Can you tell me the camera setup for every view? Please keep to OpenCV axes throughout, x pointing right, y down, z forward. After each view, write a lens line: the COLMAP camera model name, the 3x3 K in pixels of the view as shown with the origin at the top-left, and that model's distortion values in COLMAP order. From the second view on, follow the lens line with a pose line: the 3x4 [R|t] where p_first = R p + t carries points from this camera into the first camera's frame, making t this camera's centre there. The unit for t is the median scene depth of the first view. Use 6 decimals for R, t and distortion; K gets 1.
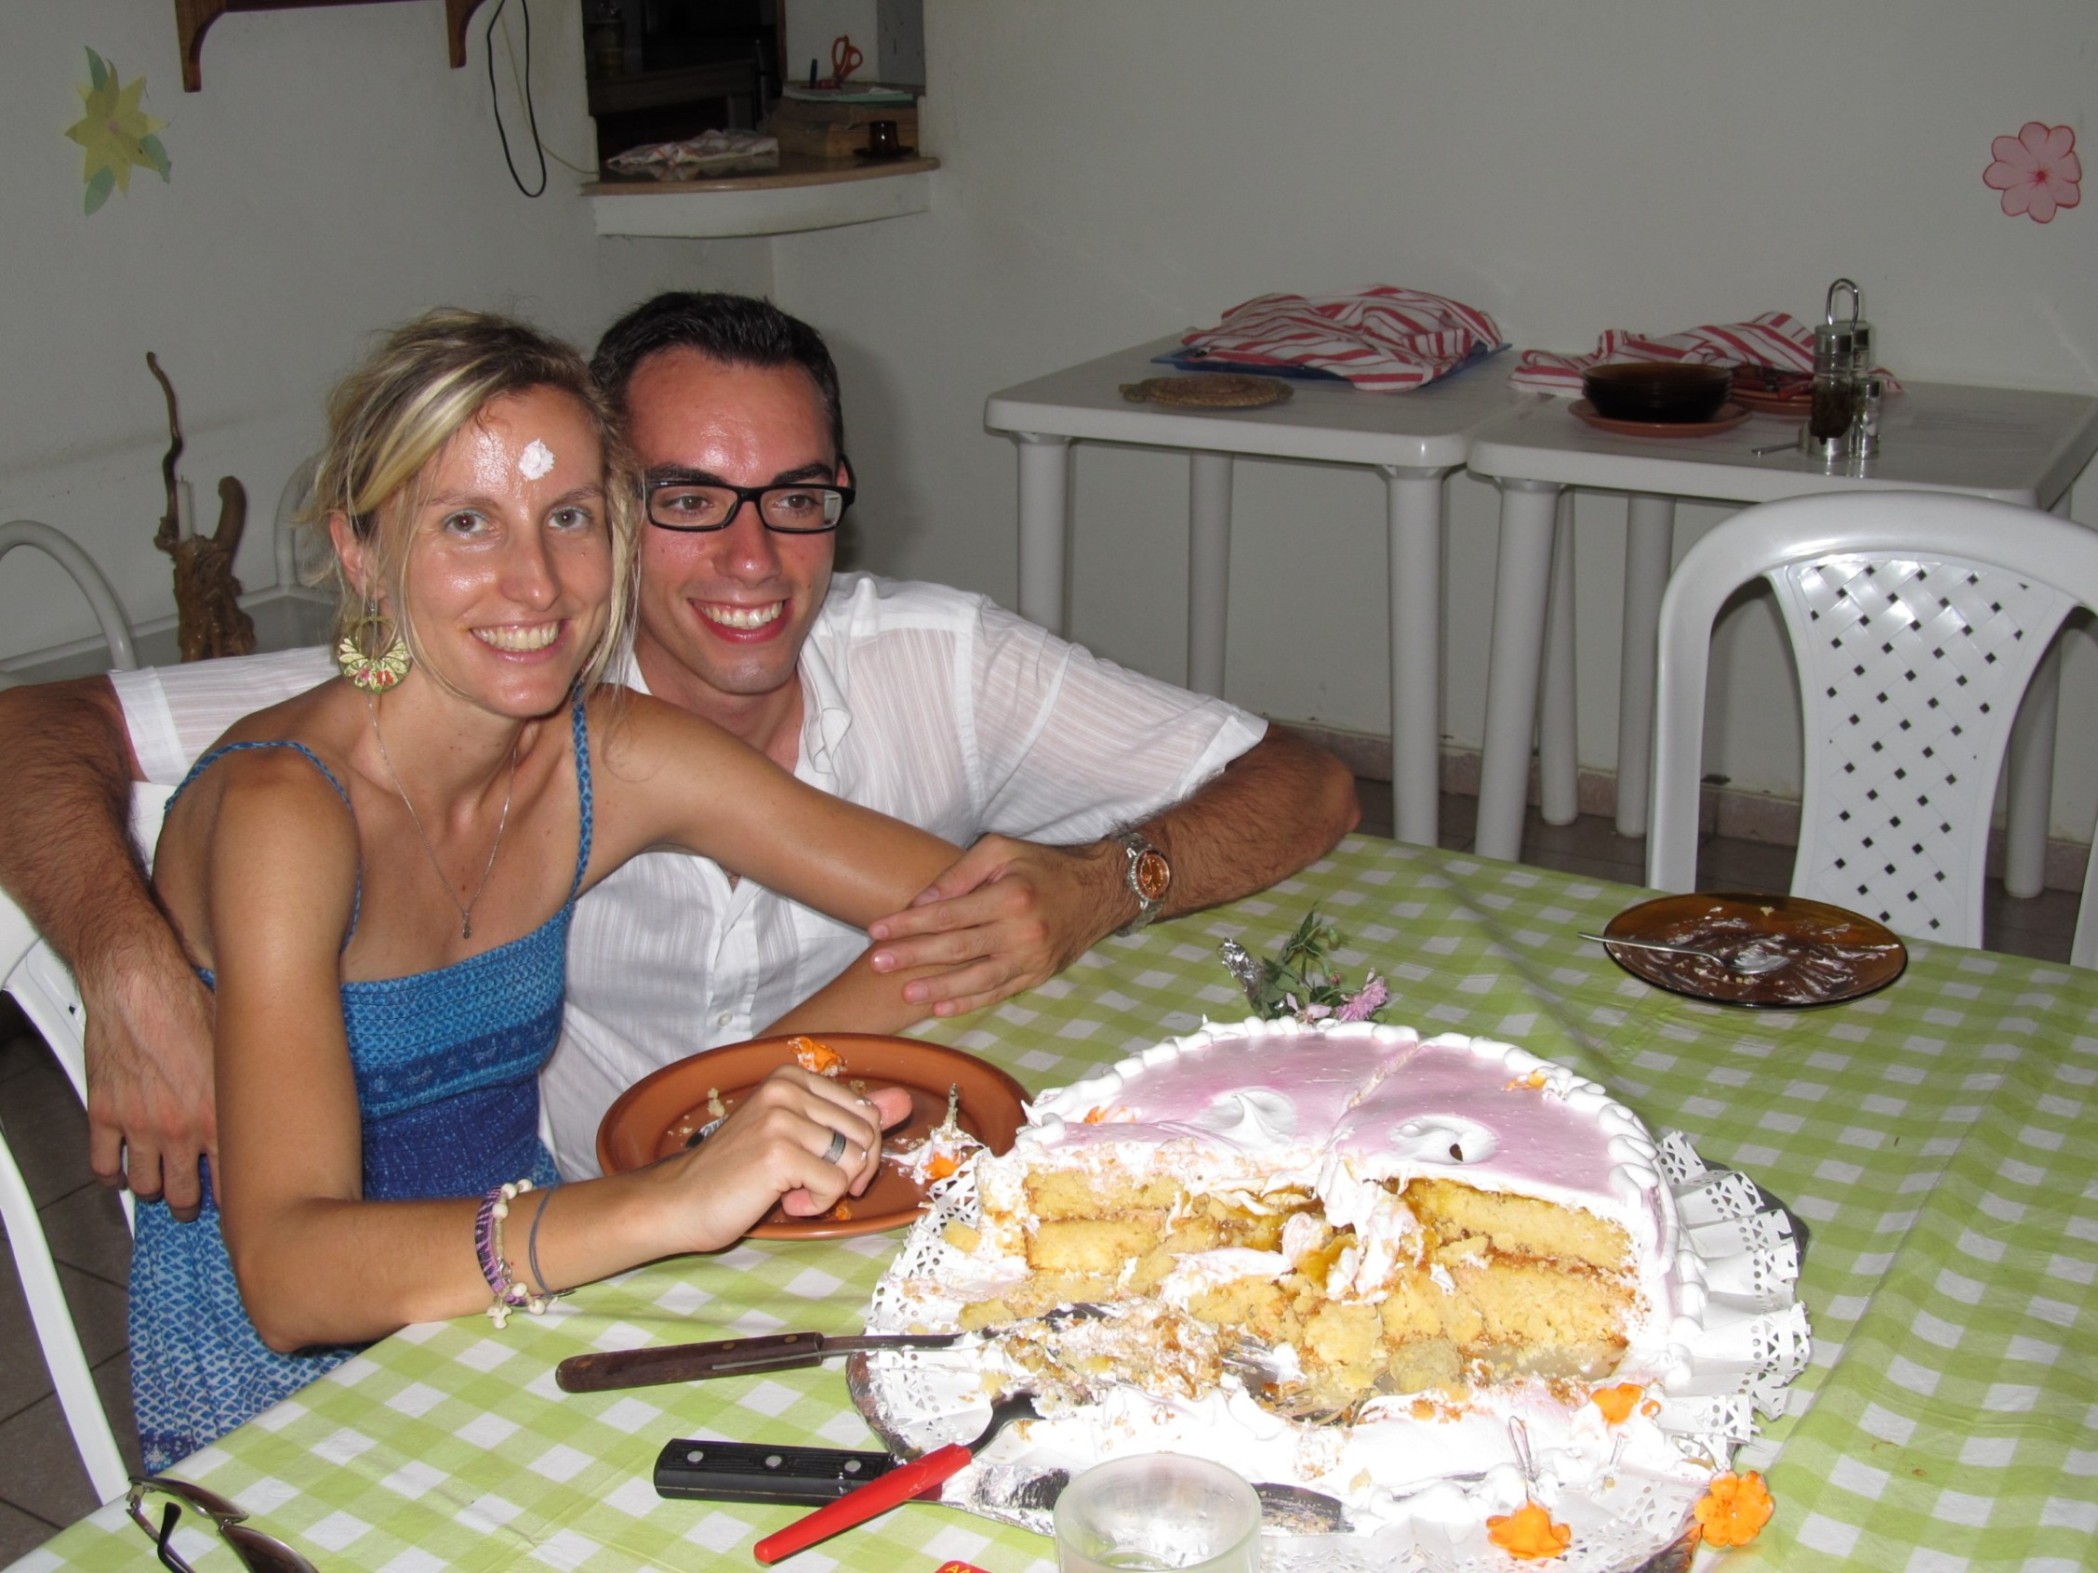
lens RADIAL K [[2549.7, 0, 1052.2], [0, 2549.7, 818.4], [0, 0, 1]] dist [-0.100602, -0.025150]
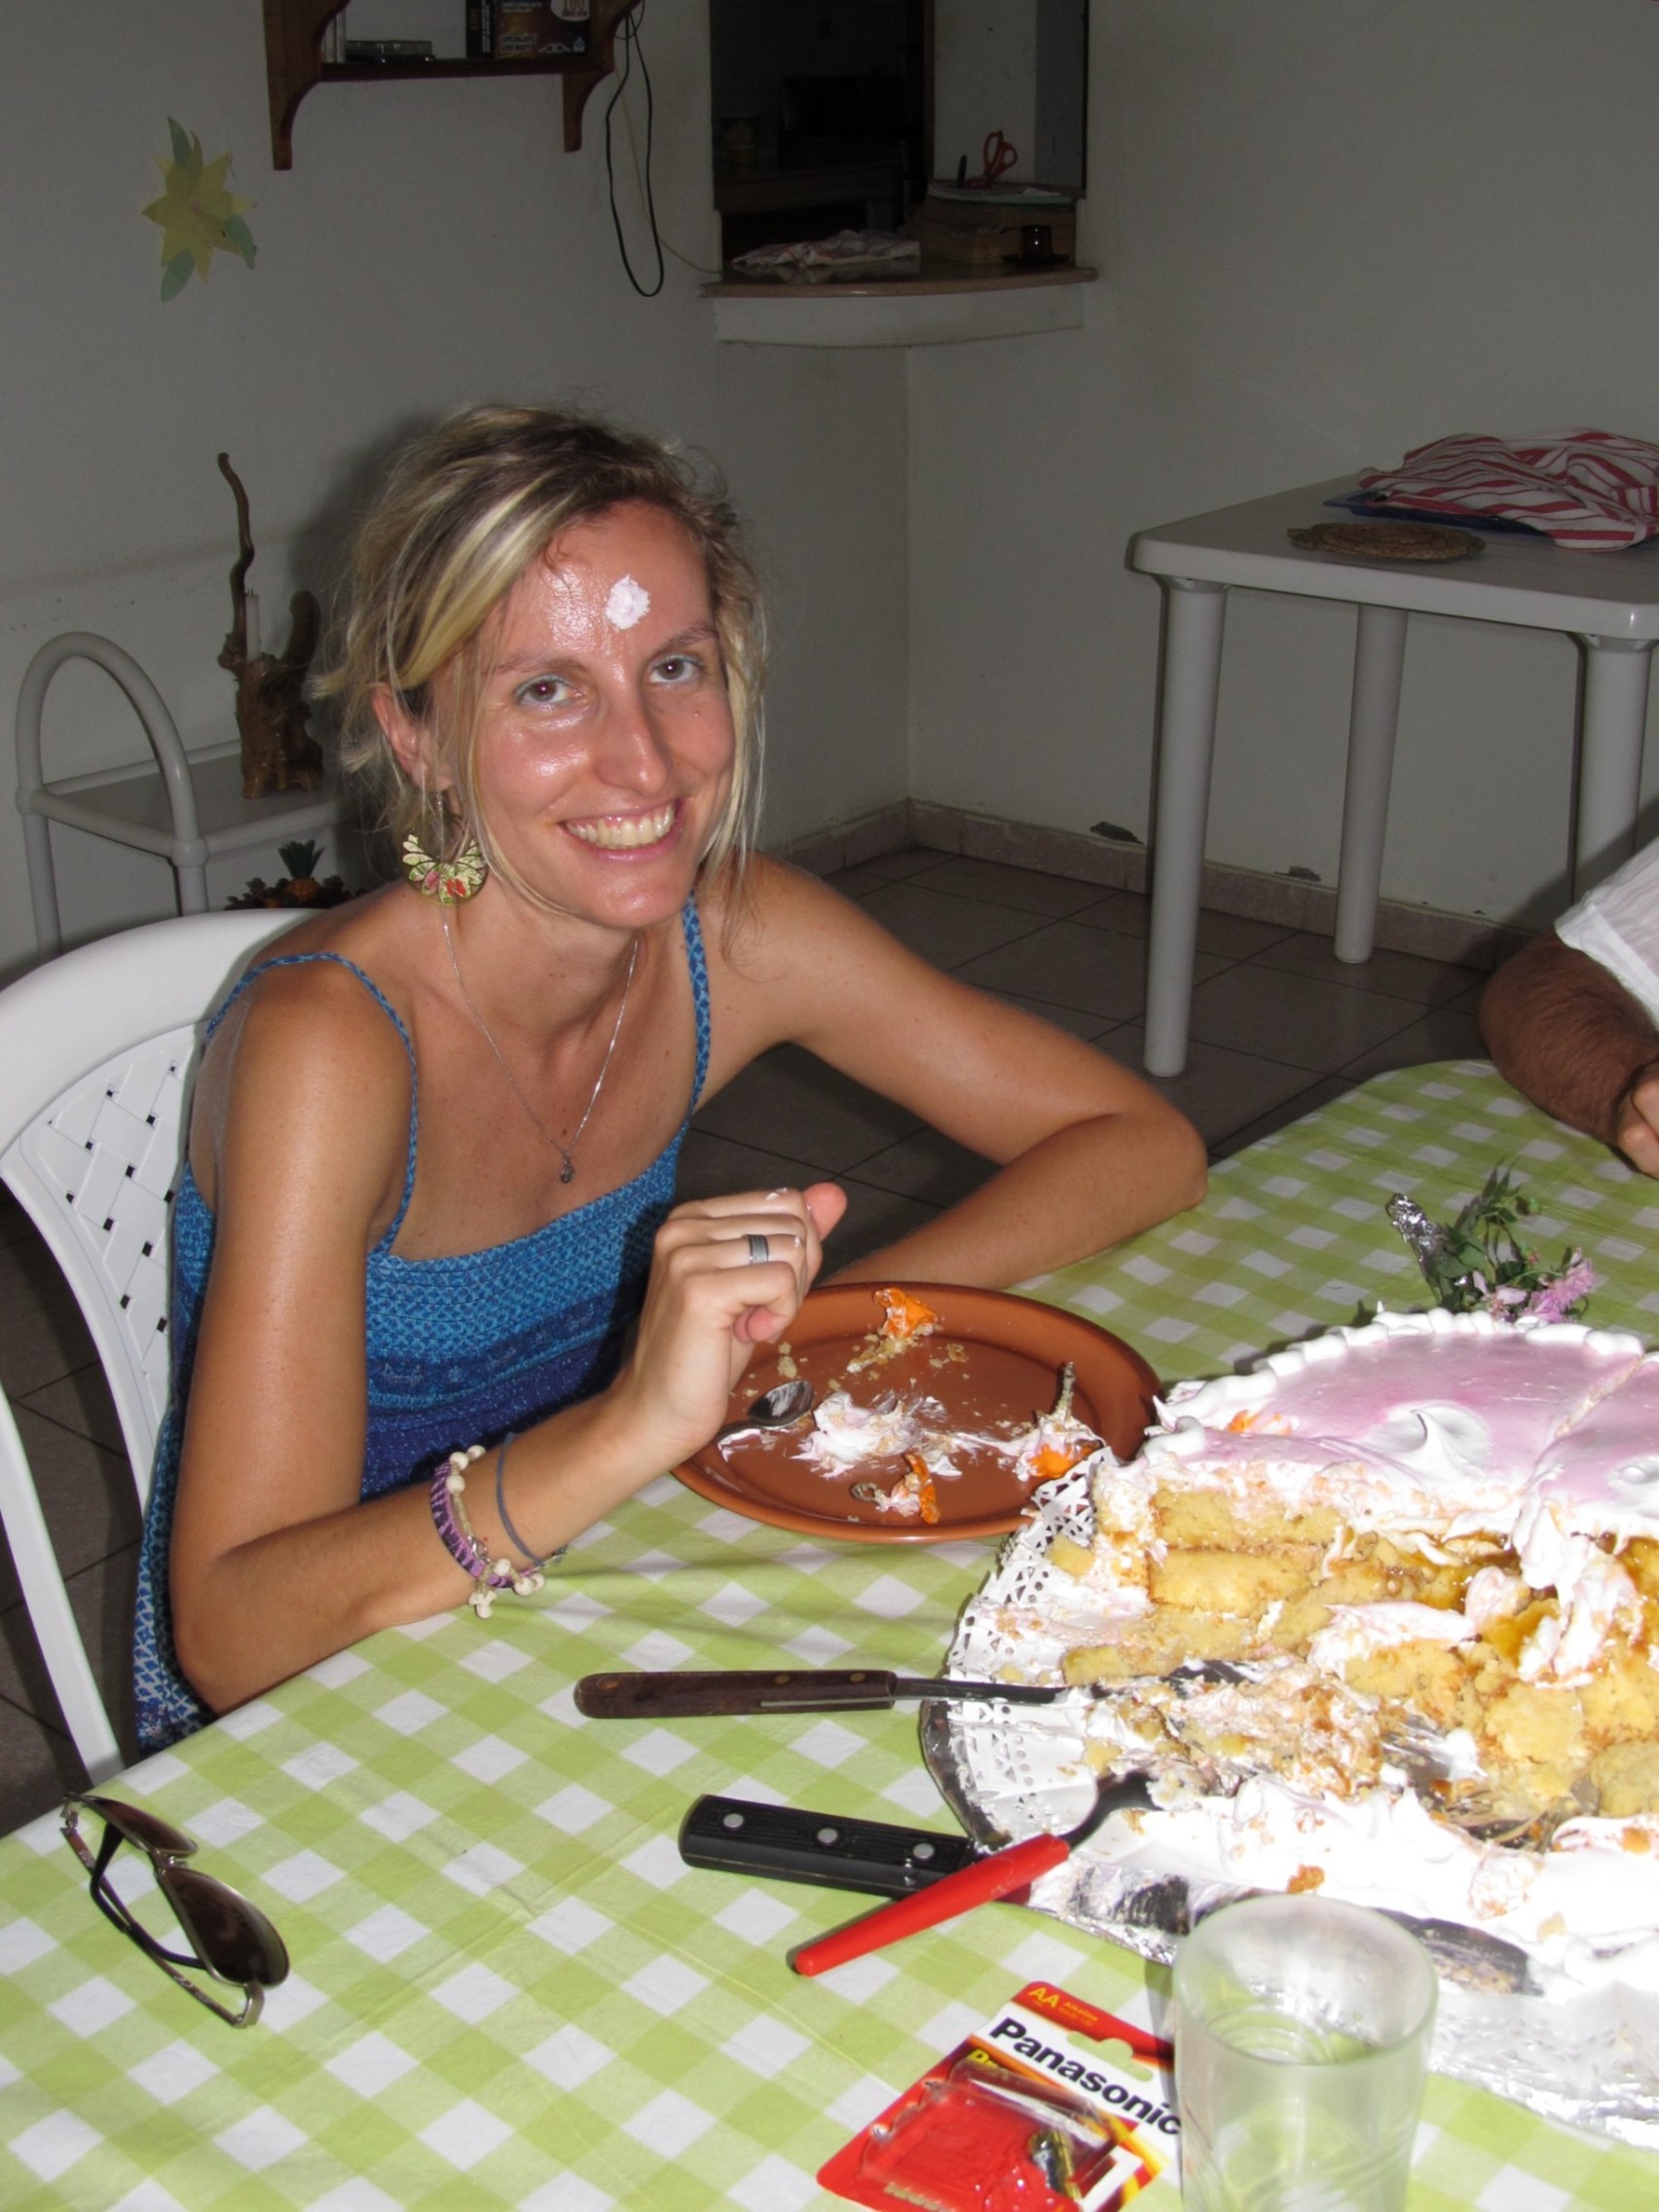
lens RADIAL K [[2712.1, 0, 829.5], [0, 2712.1, 1106.0], [0, 0, 1]] dist [-0.153610, 0.058063]
pose [[0.990530, 0.060814, -0.123094, -0.014742], [-0.055057, 0.997248, 0.049644, -0.021755], [0.125775, -0.042397, 0.991152, 0.129352]]
